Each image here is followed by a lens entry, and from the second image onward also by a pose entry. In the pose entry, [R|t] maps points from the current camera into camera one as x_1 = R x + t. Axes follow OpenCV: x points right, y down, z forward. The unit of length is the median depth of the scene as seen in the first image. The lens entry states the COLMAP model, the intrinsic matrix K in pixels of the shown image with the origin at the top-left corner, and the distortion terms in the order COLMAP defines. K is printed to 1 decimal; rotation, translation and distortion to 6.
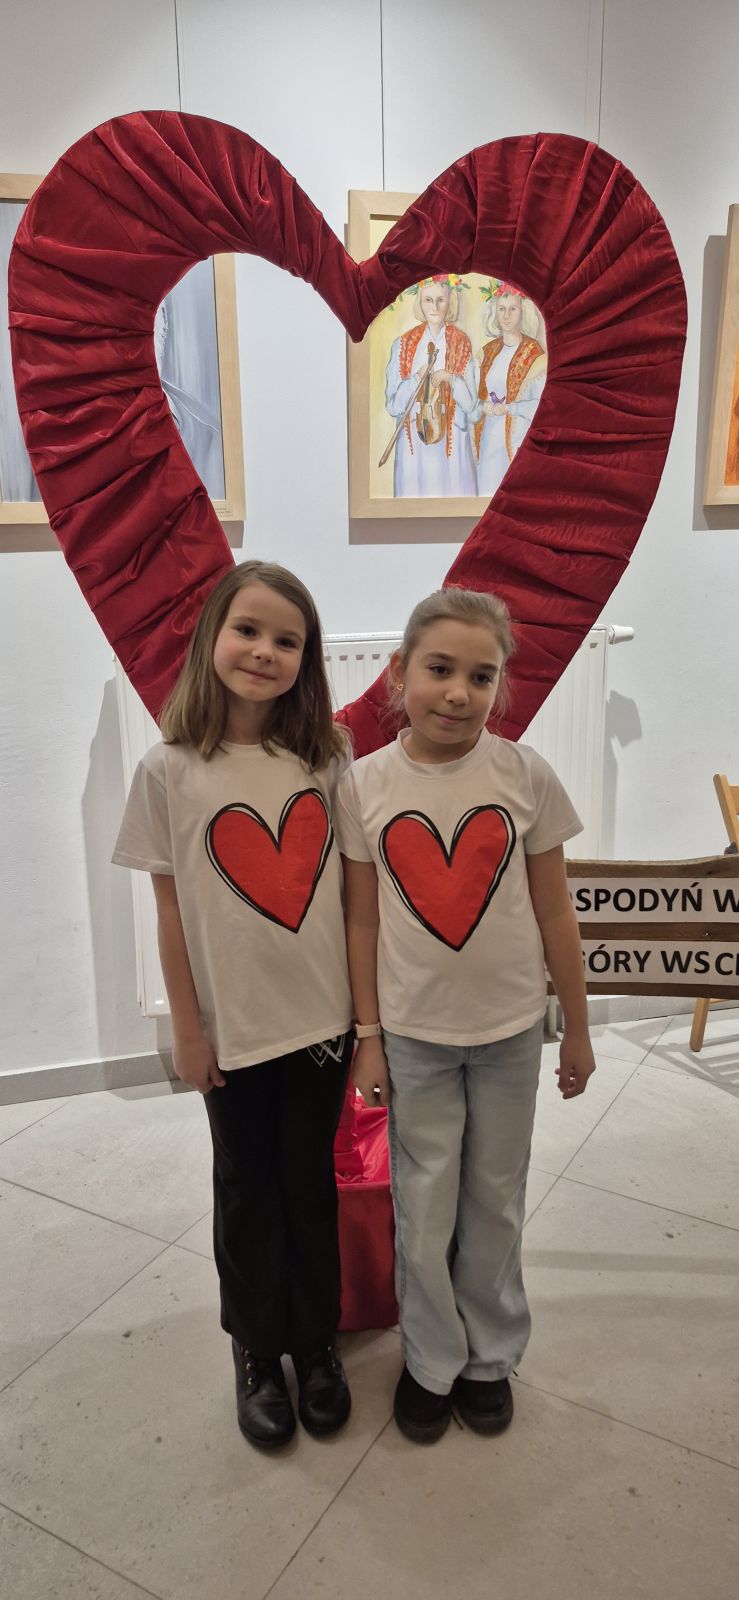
lens RADIAL K [[1272.6, 0, 377.0], [0, 1272.6, 839.3], [0, 0, 1]] dist [0.118573, -0.197366]
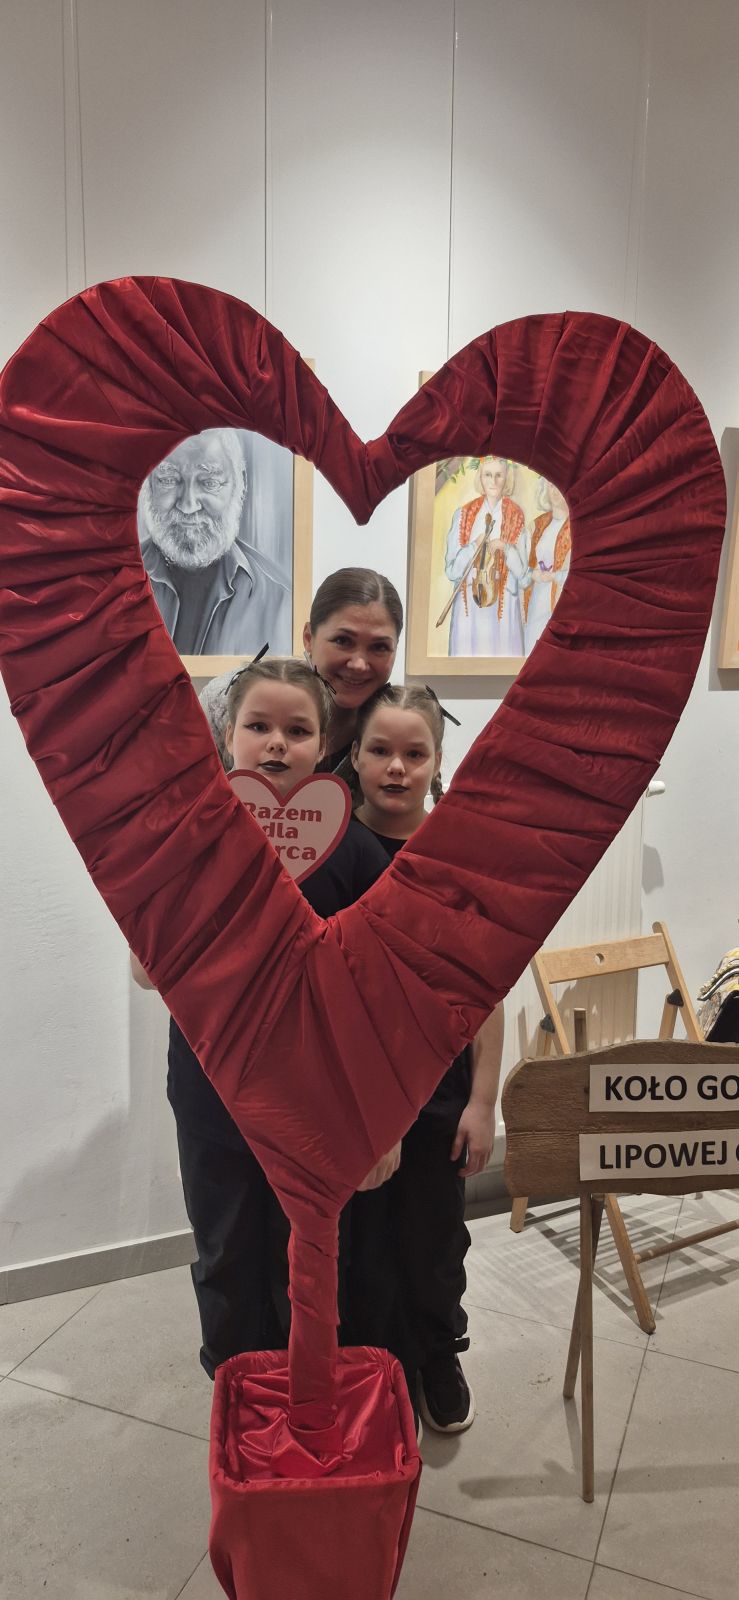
lens RADIAL K [[1238.7, 0, 394.6], [0, 1238.7, 787.8], [0, 0, 1]] dist [0.126412, -0.207011]
pose [[0.999523, 0.030615, -0.004063, 0.016723], [-0.030872, 0.994063, -0.104337, -0.110254], [0.000845, 0.104412, 0.994534, 0.146300]]
